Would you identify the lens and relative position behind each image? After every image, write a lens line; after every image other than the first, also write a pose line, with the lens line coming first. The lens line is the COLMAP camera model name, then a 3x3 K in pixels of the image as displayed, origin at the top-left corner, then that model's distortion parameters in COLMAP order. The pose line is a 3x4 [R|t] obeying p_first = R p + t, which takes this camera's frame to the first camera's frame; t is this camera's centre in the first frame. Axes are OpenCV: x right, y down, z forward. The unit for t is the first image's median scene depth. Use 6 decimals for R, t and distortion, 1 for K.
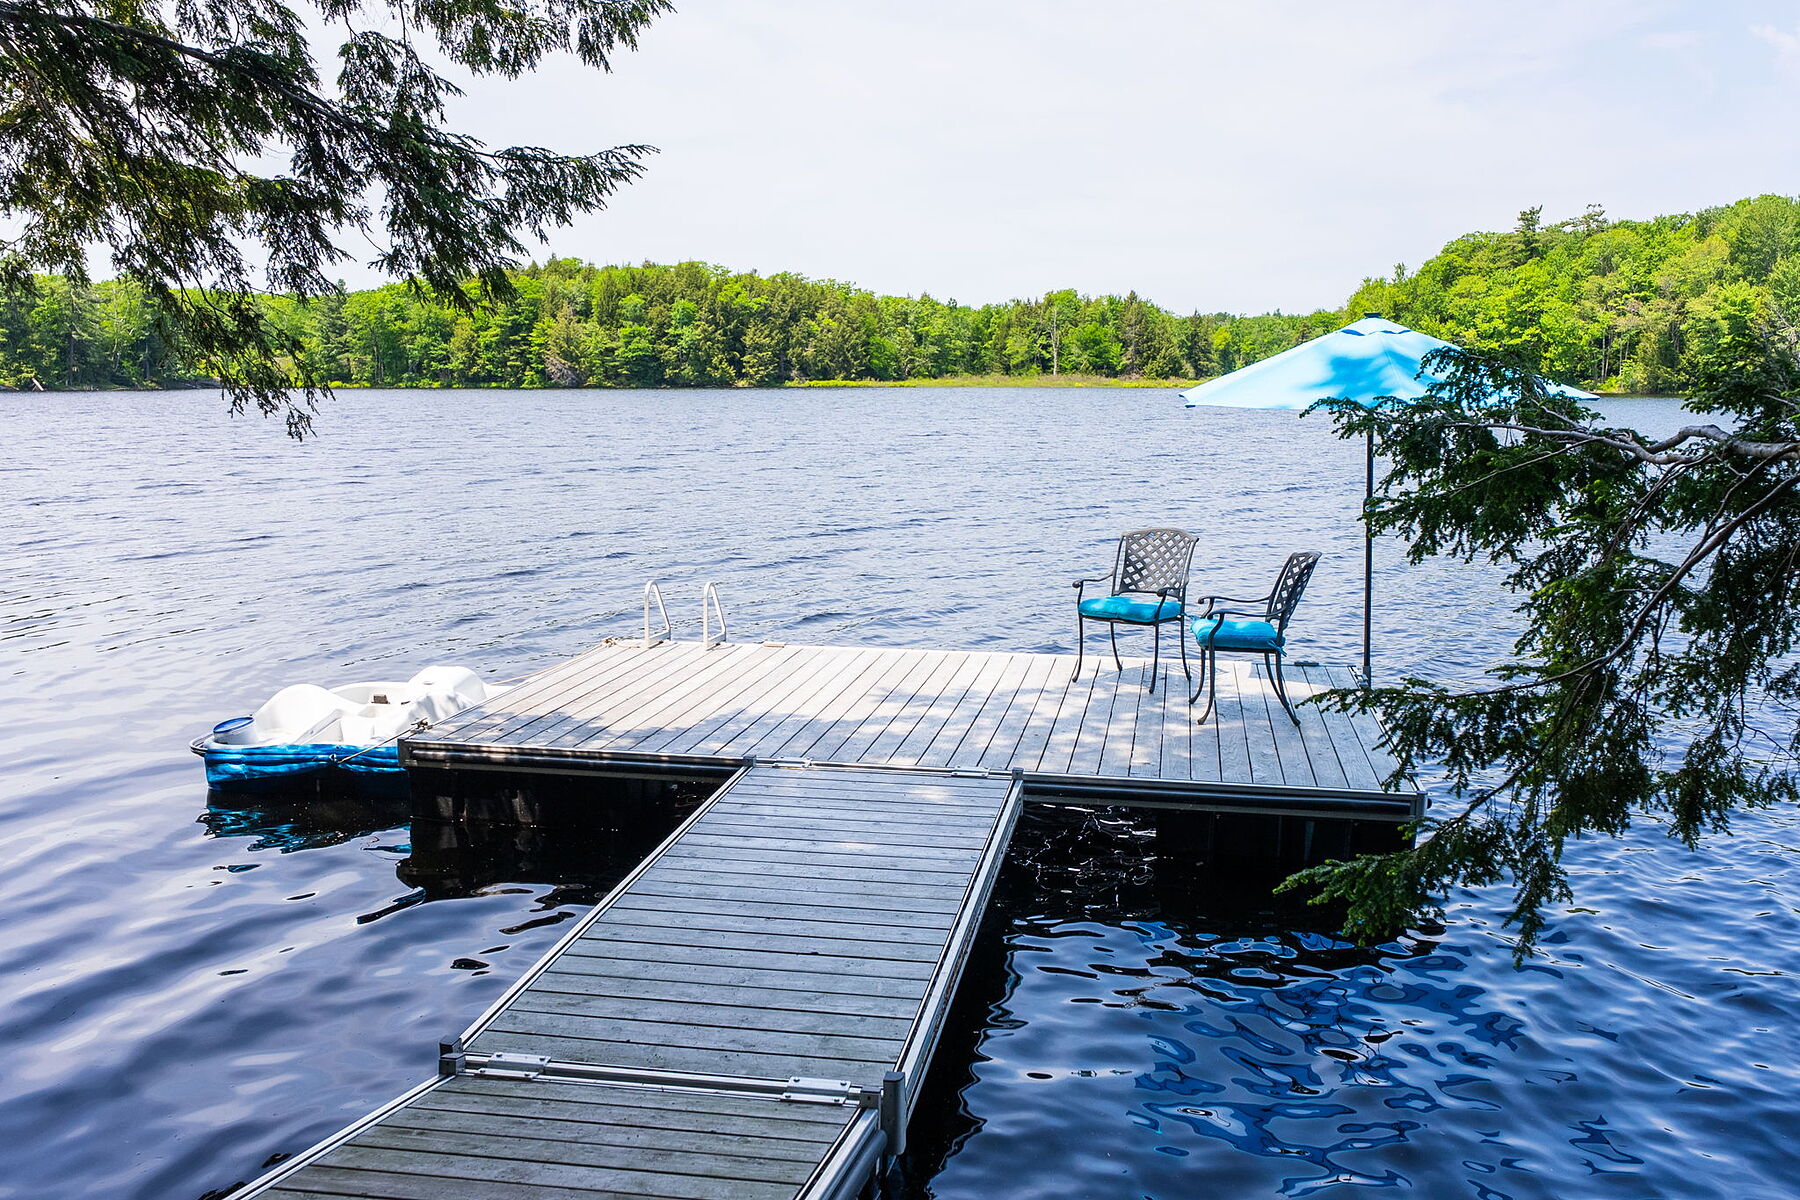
lens RADIAL K [[1570.8, 0, 902.8], [0, 1570.8, 667.7], [0, 0, 1]] dist [-0.003255, 0.016787]
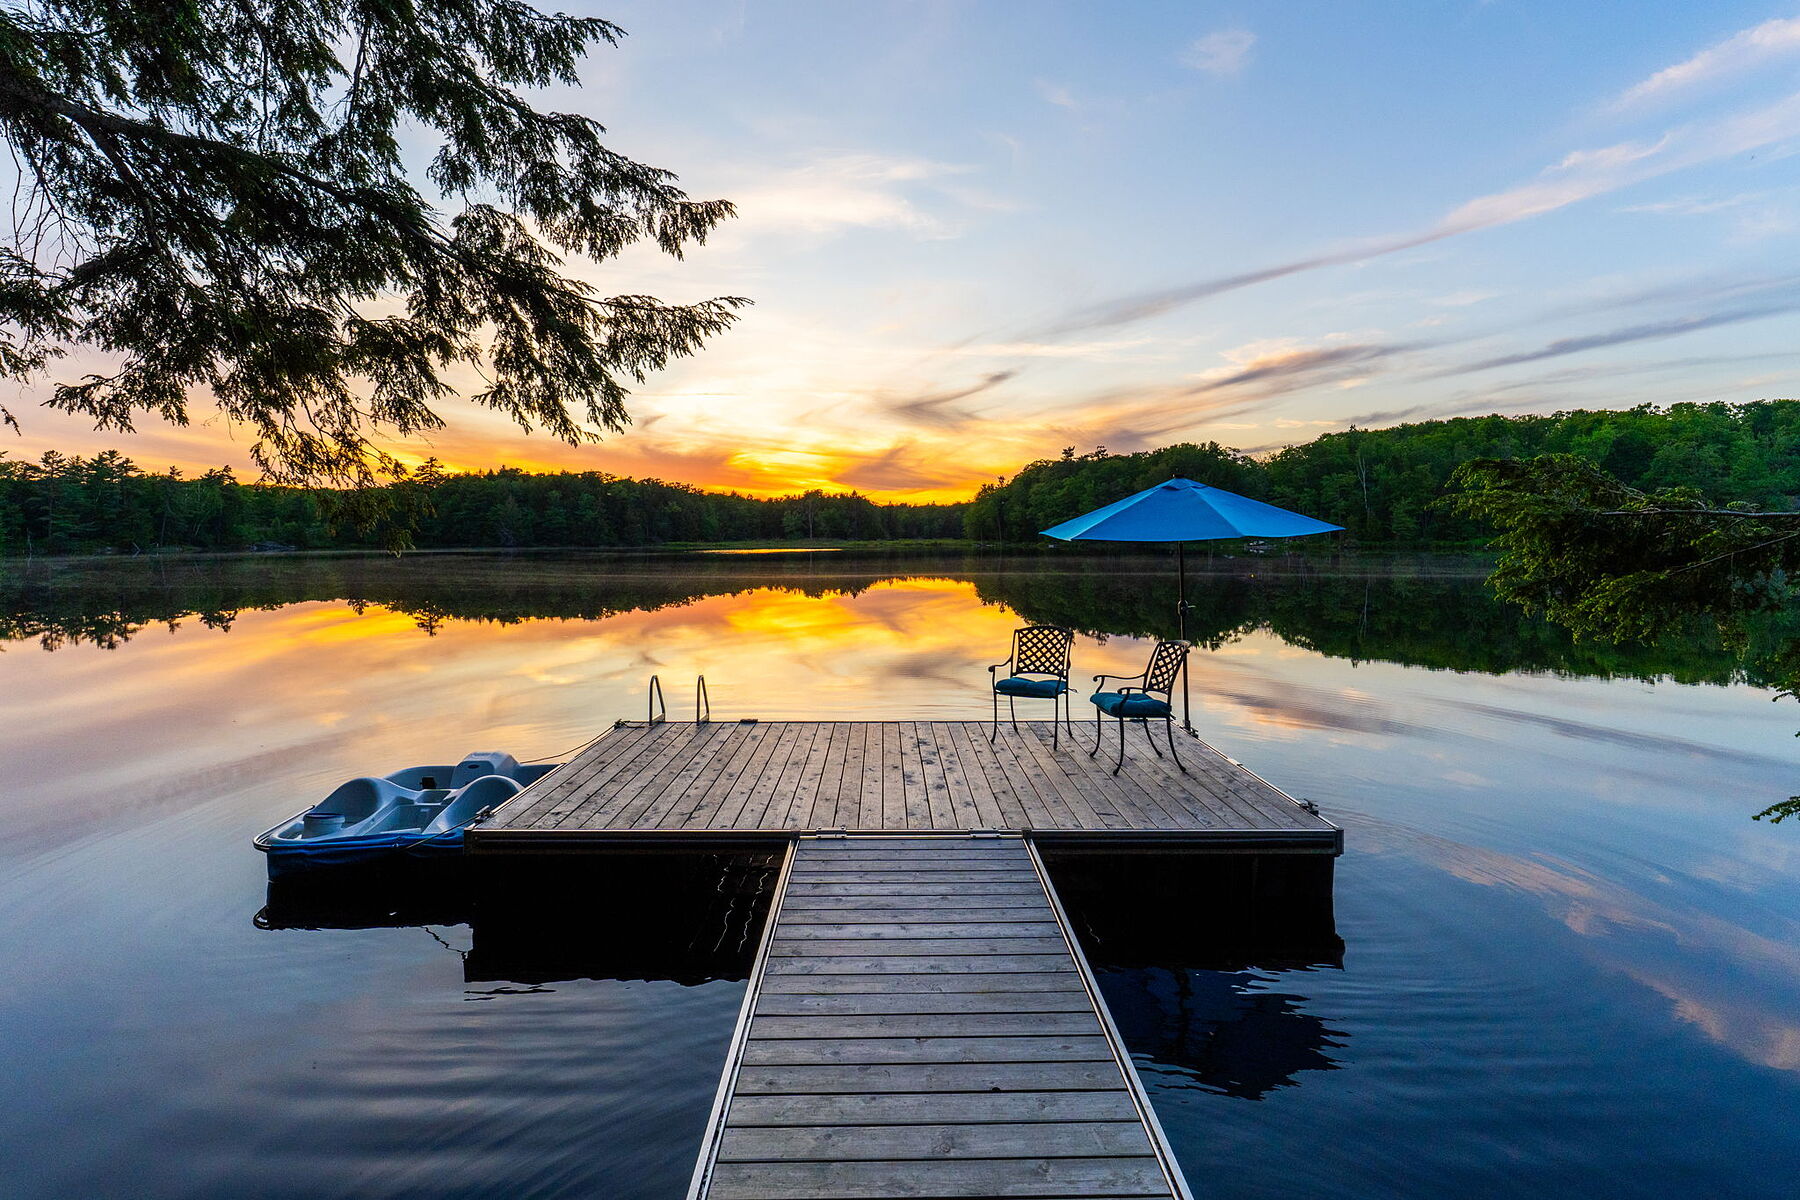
lens RADIAL K [[929.1, 0, 892.6], [0, 929.1, 528.6], [0, 0, 1]] dist [0.001052, 0.000597]
pose [[0.982803, -0.002461, 0.184640, -0.157646], [0.038139, 0.981057, -0.189927, -0.028852], [-0.180675, 0.193703, 0.964280, 0.308568]]
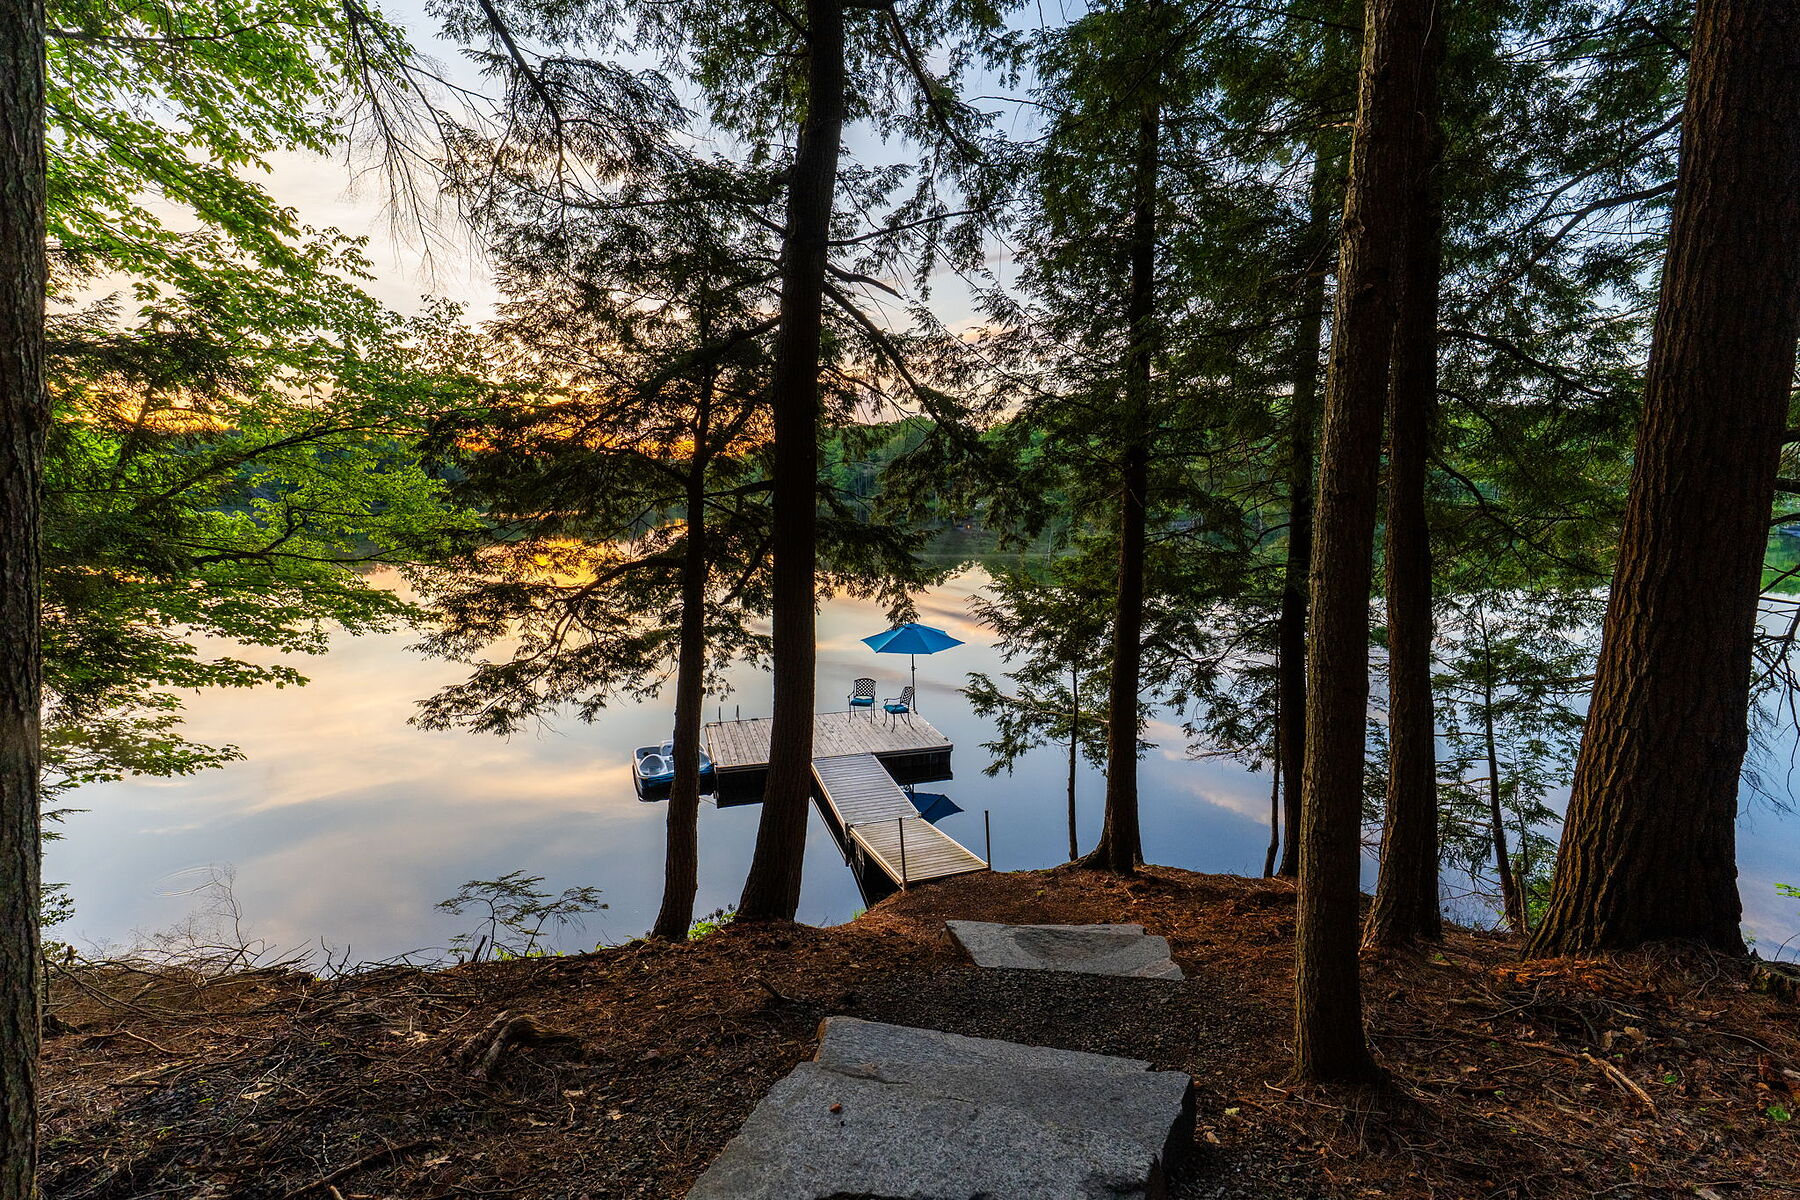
lens RADIAL K [[814.3, 0, 887.9], [0, 814.3, 597.6], [0, 0, 1]] dist [-0.007945, -0.001100]
pose [[0.899085, -0.069699, 0.432190, -0.870293], [0.090362, 0.995531, -0.027431, -0.306631], [-0.428346, 0.063717, 0.901365, -1.148242]]
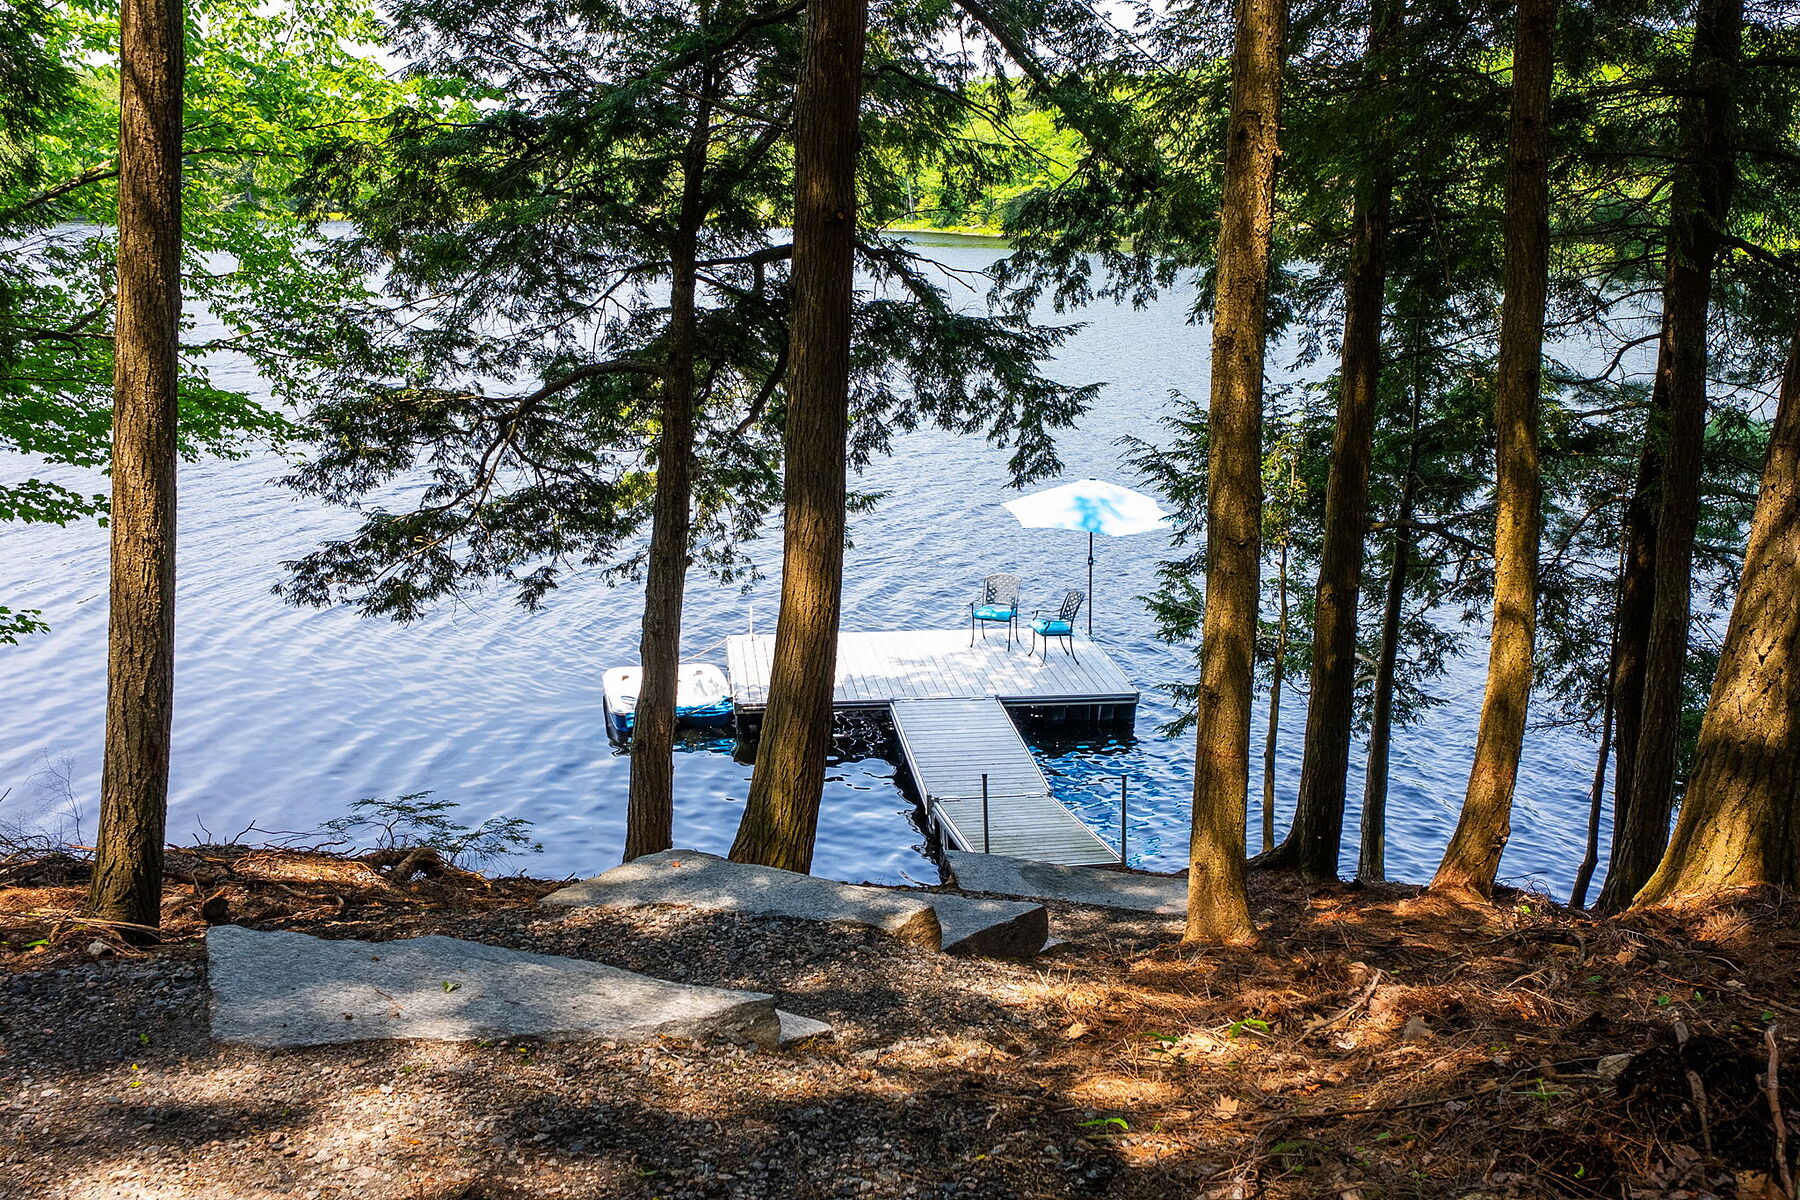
lens RADIAL K [[1658.0, 0, 912.6], [0, 1658.0, 593.9], [0, 0, 1]] dist [0.017272, 0.000000]
pose [[0.954195, -0.062486, 0.292586, -0.878821], [0.047848, 0.997231, 0.056929, -0.274474], [-0.295333, -0.040322, 0.954543, -1.625241]]
